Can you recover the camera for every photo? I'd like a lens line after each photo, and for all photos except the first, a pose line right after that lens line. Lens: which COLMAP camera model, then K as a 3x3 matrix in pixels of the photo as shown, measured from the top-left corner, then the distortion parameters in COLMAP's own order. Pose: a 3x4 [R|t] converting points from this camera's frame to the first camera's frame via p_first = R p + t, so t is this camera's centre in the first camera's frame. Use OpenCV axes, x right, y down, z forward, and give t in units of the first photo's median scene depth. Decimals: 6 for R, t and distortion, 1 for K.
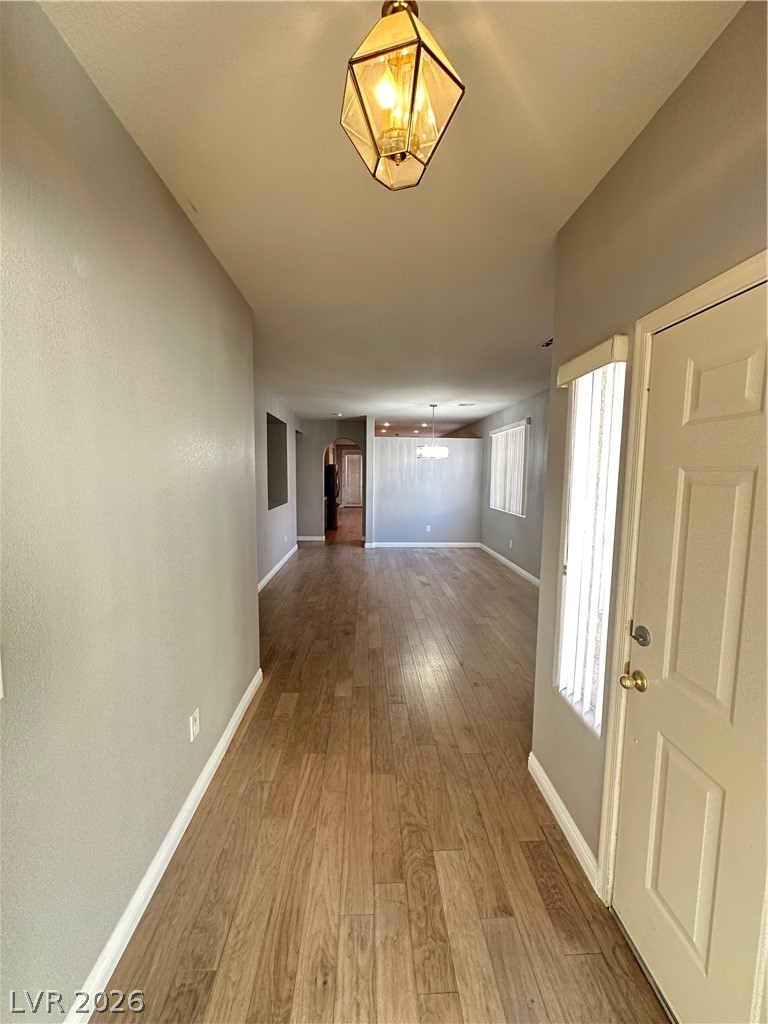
lens RADIAL K [[407.9, 0, 384.0], [0, 407.9, 512.0], [0, 0, 1]] dist [-0.002269, 0.000069]
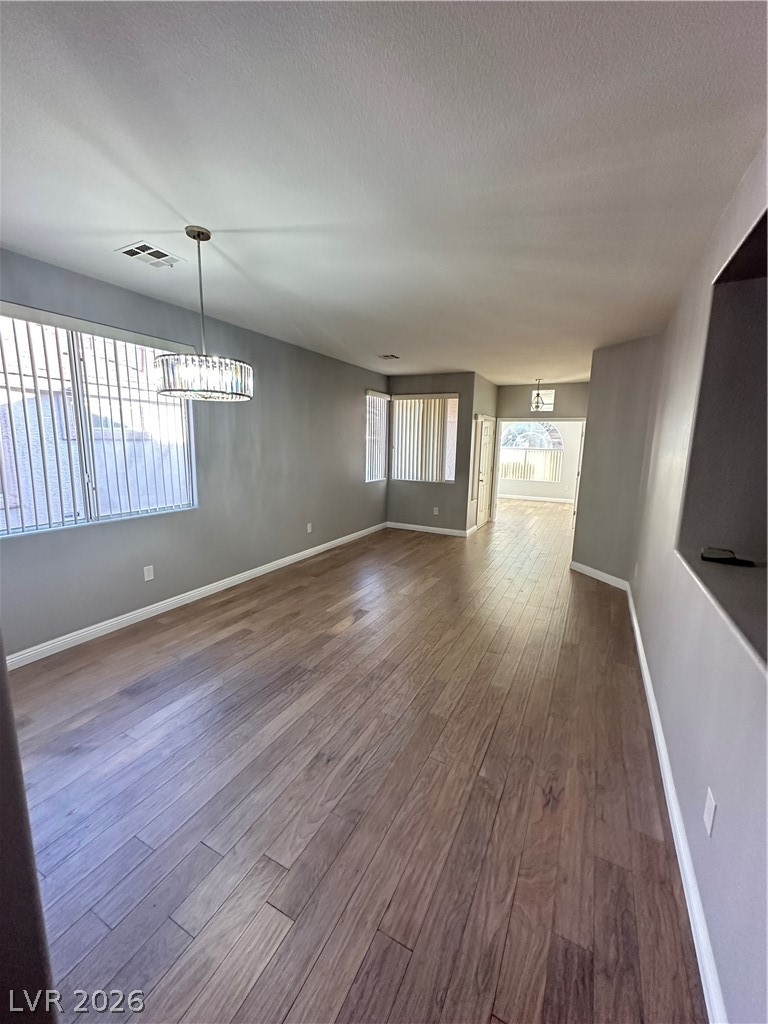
lens RADIAL K [[407.9, 0, 384.0], [0, 407.9, 512.0], [0, 0, 1]] dist [-0.002269, 0.000069]
pose [[-0.866415, -0.113163, 0.486332, -0.187460], [0.019285, 0.965670, 0.259056, -0.120932], [-0.498951, 0.233829, -0.834489, 1.210040]]
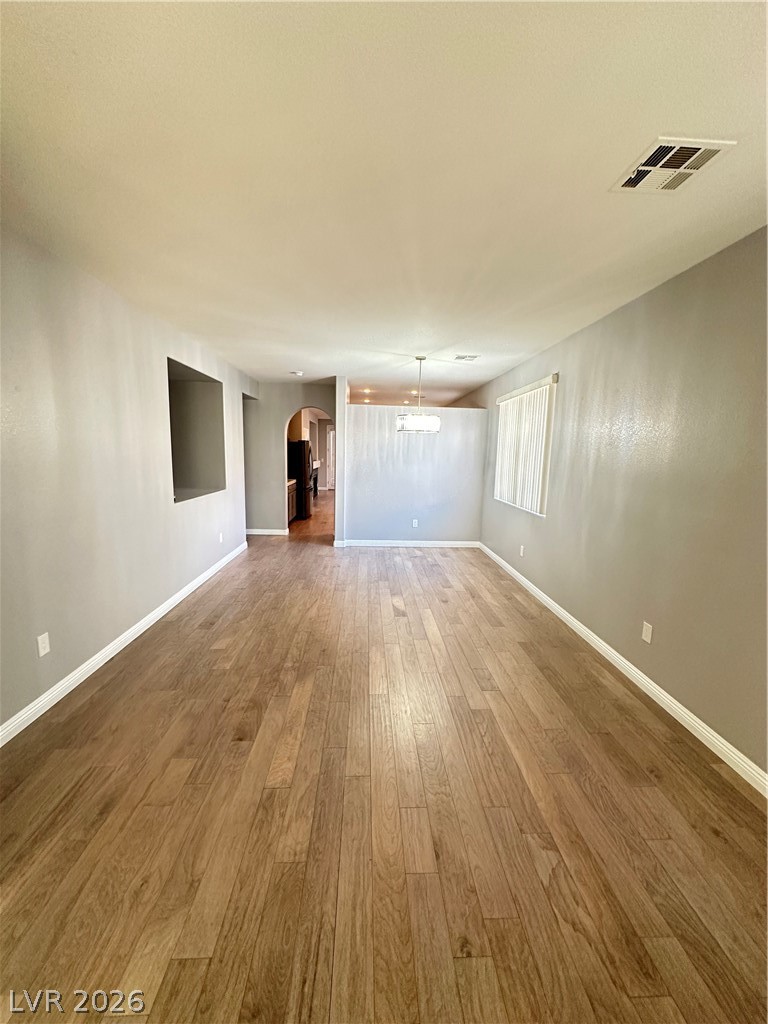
lens RADIAL K [[407.9, 0, 384.0], [0, 407.9, 512.0], [0, 0, 1]] dist [-0.002269, 0.000069]
pose [[0.999898, 0.014199, 0.001277, 0.057663], [-0.014244, 0.998671, 0.049525, -0.023495], [-0.000572, -0.049538, 0.998772, 0.257605]]
